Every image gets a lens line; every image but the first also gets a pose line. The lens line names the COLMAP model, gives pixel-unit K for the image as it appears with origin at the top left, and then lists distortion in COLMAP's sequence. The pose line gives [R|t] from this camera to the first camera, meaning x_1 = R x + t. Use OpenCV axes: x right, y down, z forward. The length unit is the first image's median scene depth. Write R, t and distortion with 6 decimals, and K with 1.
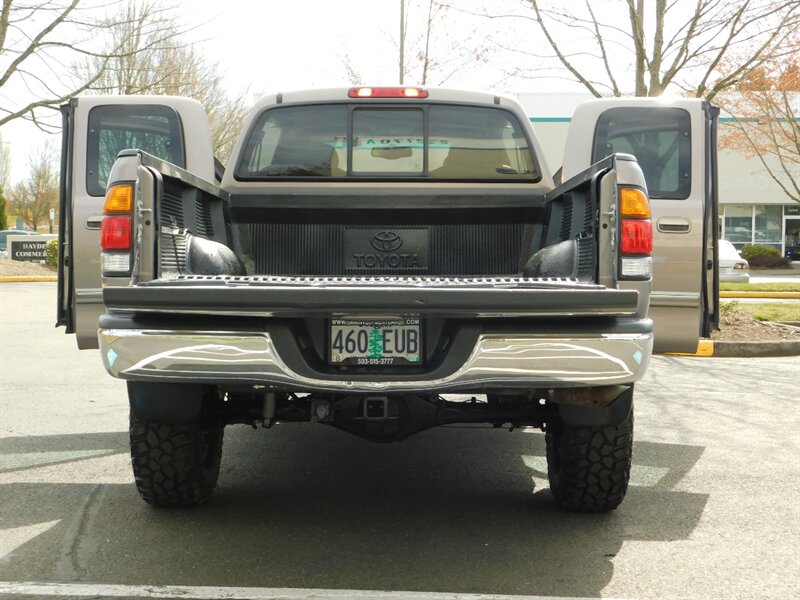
lens RADIAL K [[1207.1, 0, 400.0], [0, 1207.1, 300.0], [0, 0, 1]] dist [0.002023, -0.004464]
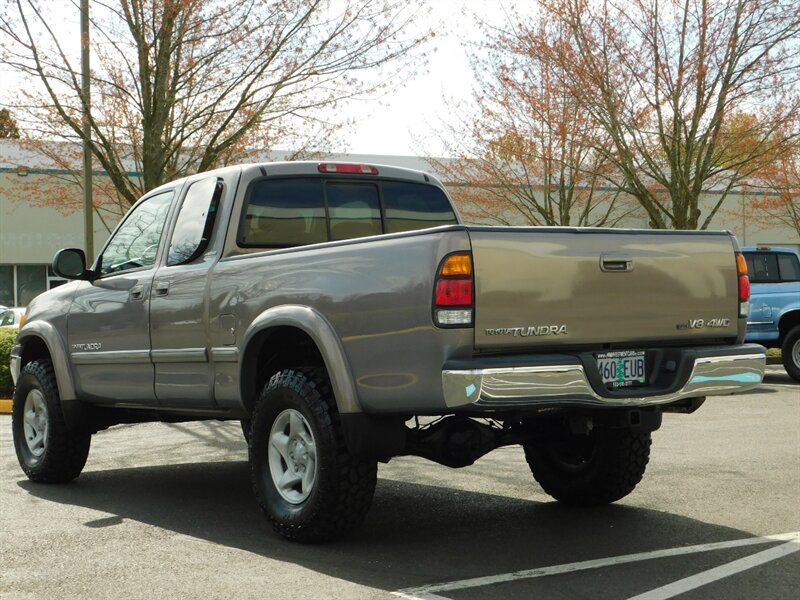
lens RADIAL K [[1410.9, 0, 399.1], [0, 1410.9, 296.9], [0, 0, 1]] dist [0.015372, -0.021196]
pose [[0.810012, -0.019310, 0.586096, -1.138496], [0.051990, 0.997887, -0.038975, 0.002342], [-0.584105, 0.062042, 0.809304, -0.132527]]
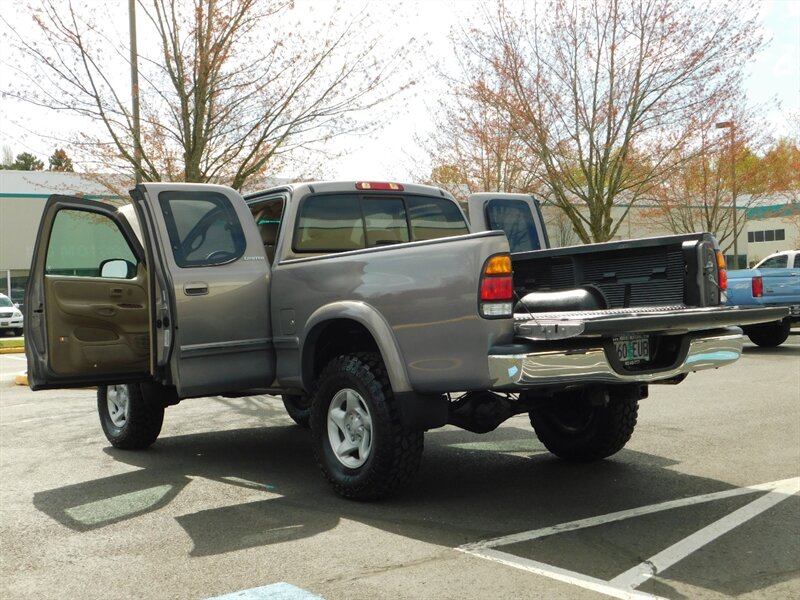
lens RADIAL K [[1063.3, 0, 400.0], [0, 1063.3, 300.0], [0, 0, 1]] dist [0.009988, 0.025979]
pose [[0.789079, -0.040619, 0.612947, -1.117690], [0.071404, 0.997113, -0.025846, -0.017194], [-0.610127, 0.064161, 0.789701, 0.072057]]
